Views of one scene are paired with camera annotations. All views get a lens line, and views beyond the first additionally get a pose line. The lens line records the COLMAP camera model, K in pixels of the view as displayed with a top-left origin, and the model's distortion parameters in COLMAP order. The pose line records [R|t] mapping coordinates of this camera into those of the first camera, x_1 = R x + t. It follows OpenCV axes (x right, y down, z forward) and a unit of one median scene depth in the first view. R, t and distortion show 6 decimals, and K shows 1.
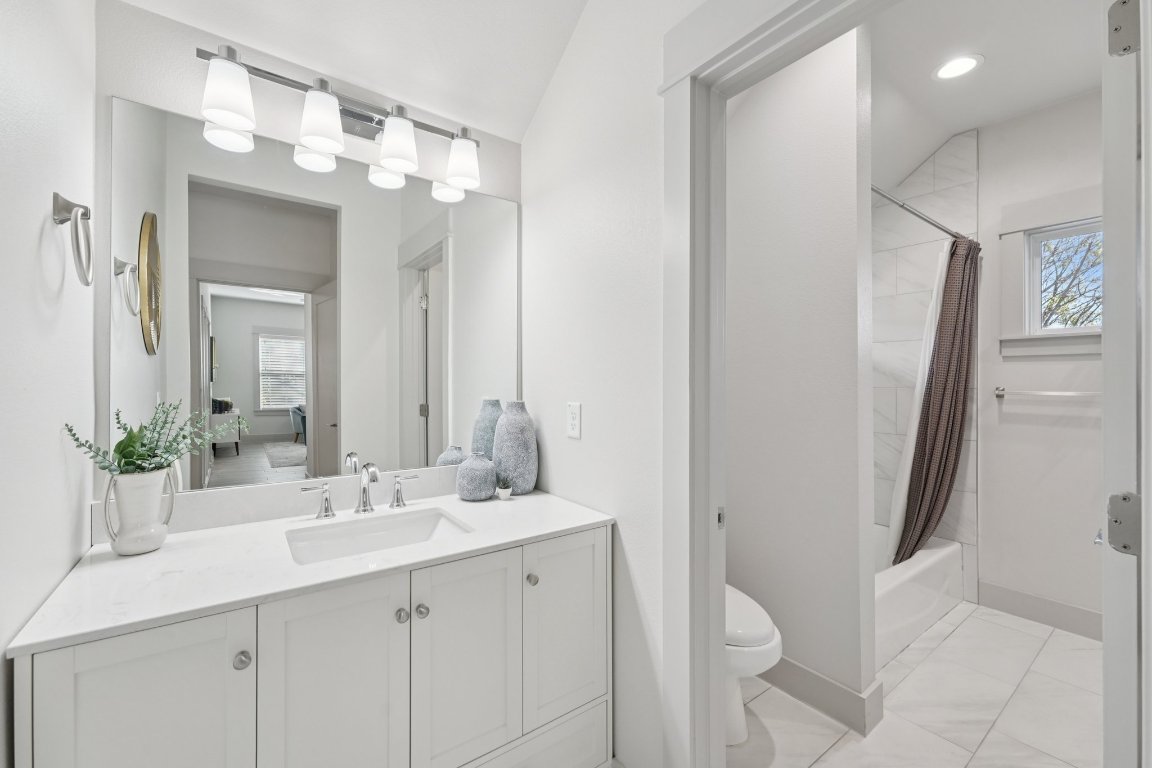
lens RADIAL K [[469.9, 0, 573.6], [0, 469.9, 380.5], [0, 0, 1]] dist [-0.000271, -0.000226]
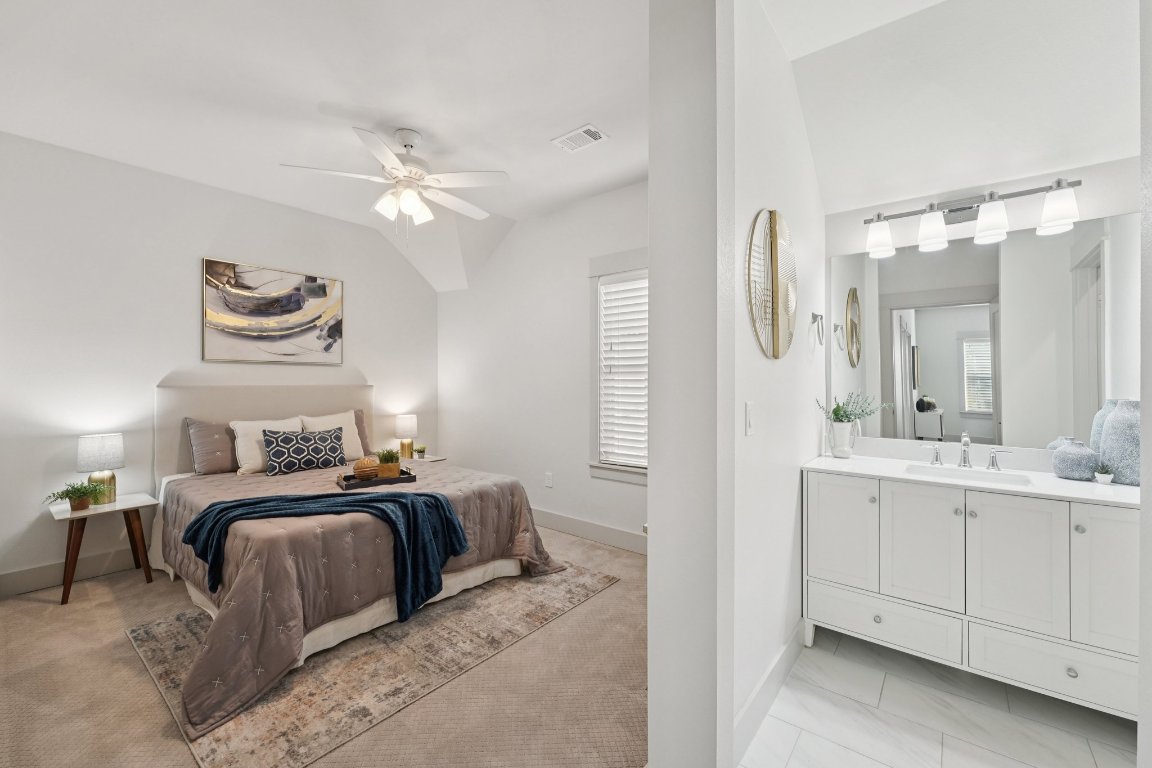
lens RADIAL K [[469.9, 0, 573.6], [0, 469.9, 380.5], [0, 0, 1]] dist [-0.000271, -0.000226]
pose [[0.259983, -0.005638, -0.965597, 0.727263], [-0.000066, 0.999983, -0.005856, 0.005264], [0.965613, 0.001586, 0.259979, -0.653564]]
